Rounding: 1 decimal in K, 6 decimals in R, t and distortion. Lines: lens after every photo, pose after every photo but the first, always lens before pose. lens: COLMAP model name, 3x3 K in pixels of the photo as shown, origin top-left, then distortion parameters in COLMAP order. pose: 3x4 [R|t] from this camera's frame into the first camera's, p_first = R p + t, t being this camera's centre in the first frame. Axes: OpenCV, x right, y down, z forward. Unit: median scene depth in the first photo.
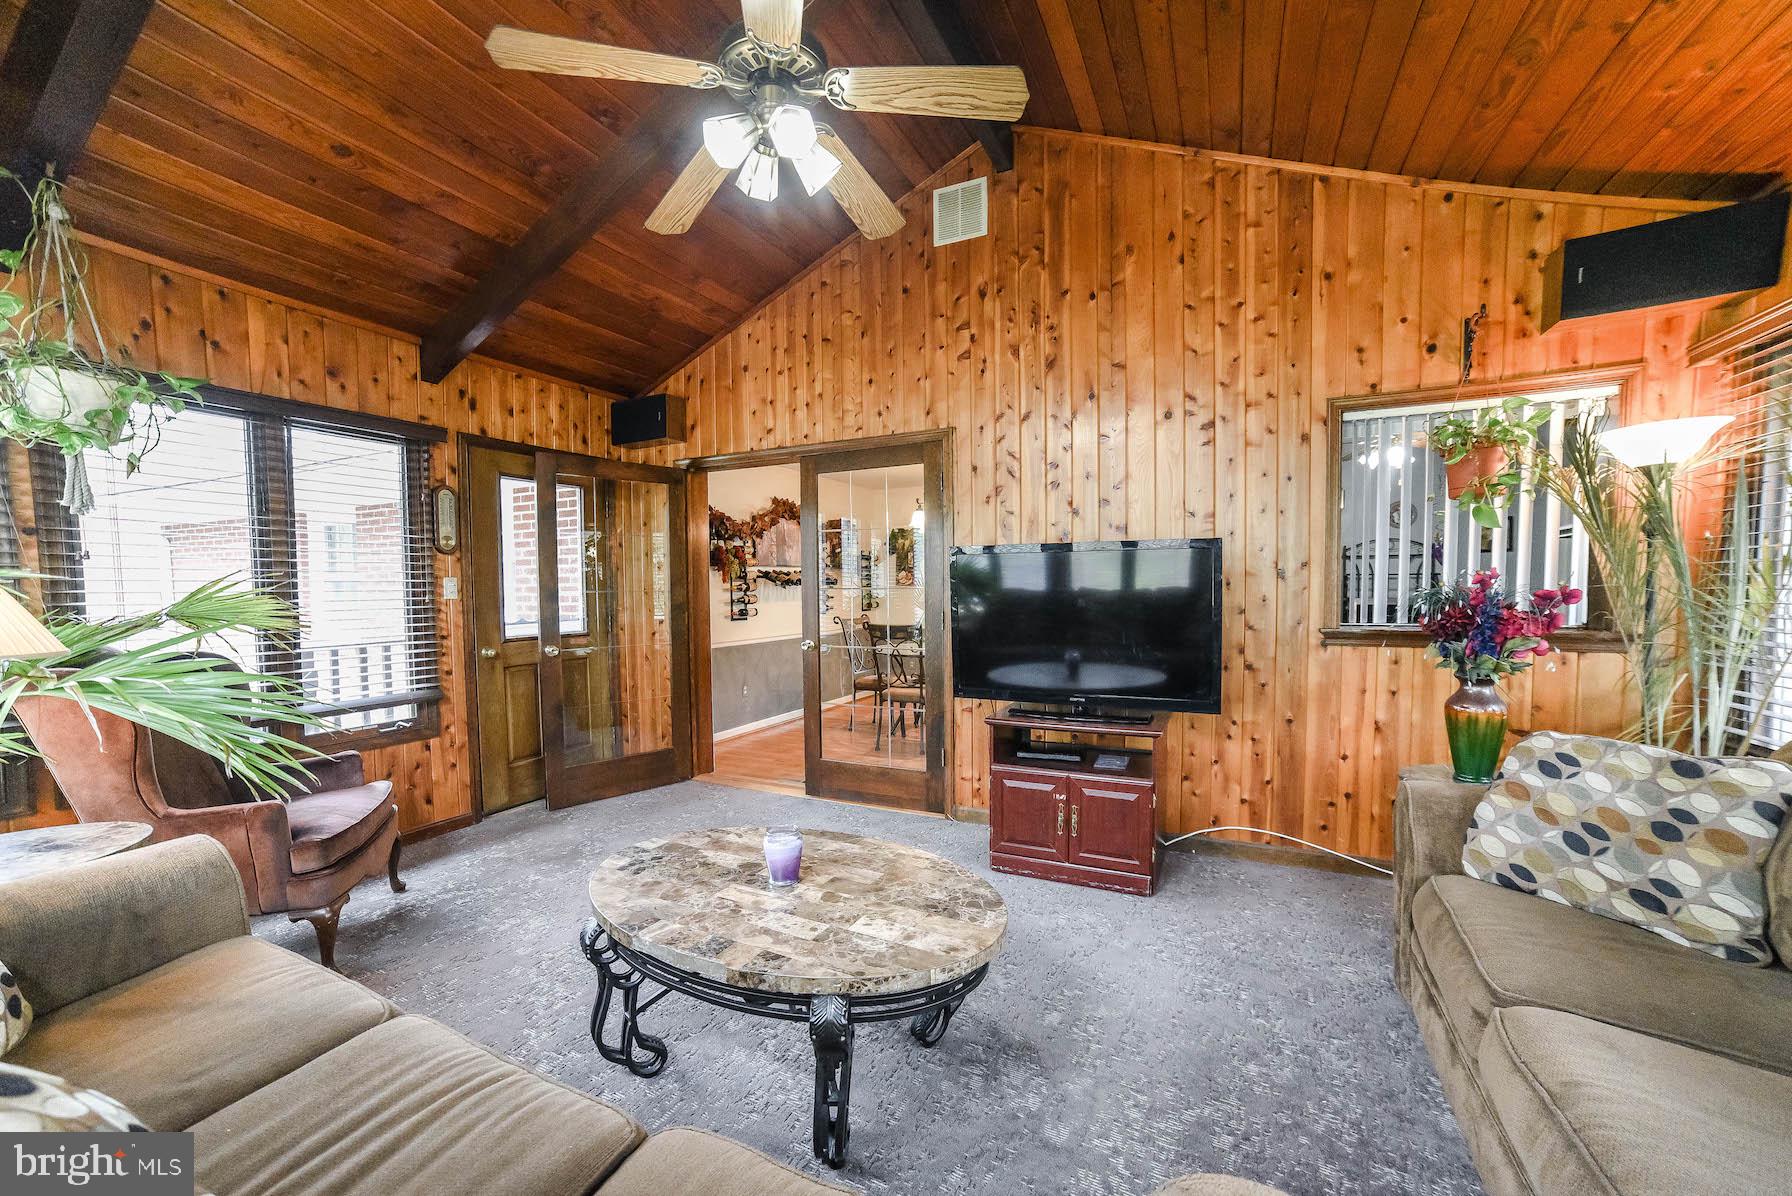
lens RADIAL K [[718.1, 0, 904.0], [0, 718.1, 589.8], [0, 0, 1]] dist [-0.020527, 0.011108]
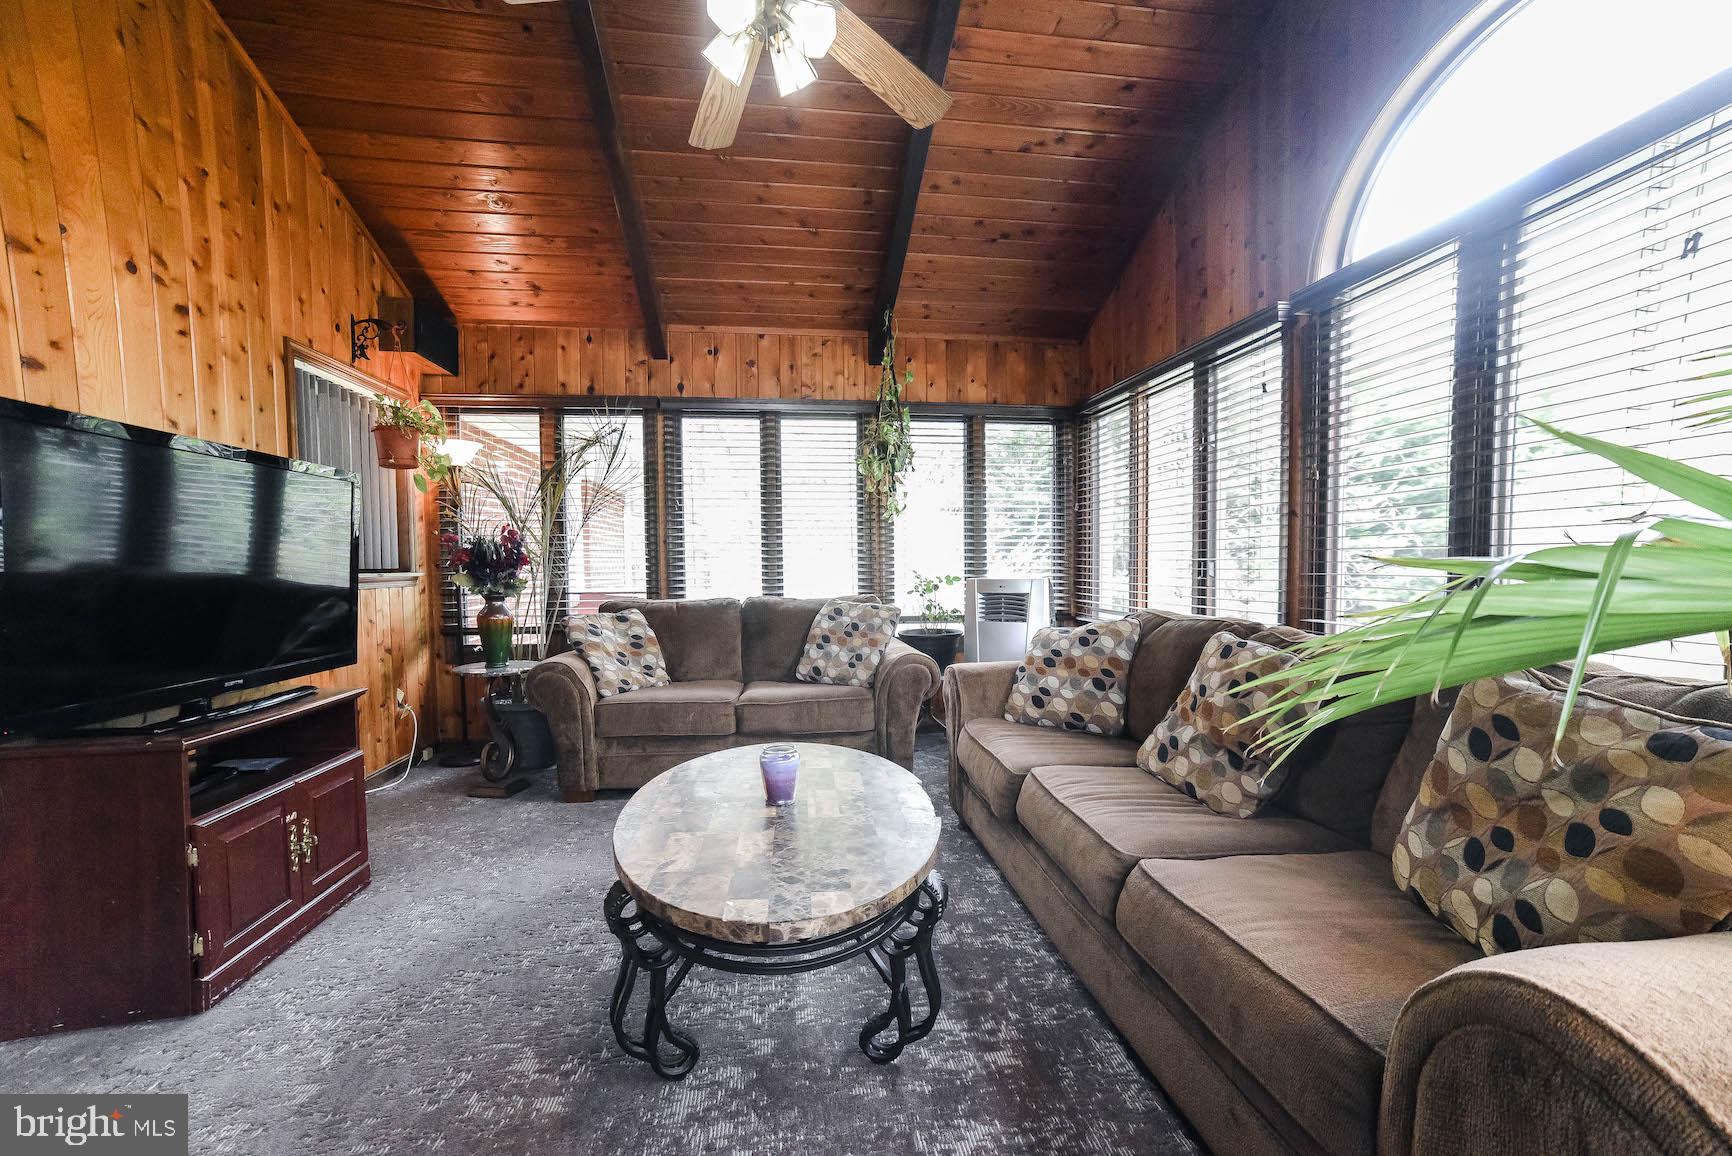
lens RADIAL K [[694.0, 0, 876.1], [0, 694.0, 593.8], [0, 0, 1]] dist [-0.020527, 0.011108]
pose [[-0.574235, -0.018574, 0.818480, -0.623581], [0.025454, 0.998854, 0.040525, 0.060337], [-0.818295, 0.044104, -0.573104, 0.887028]]
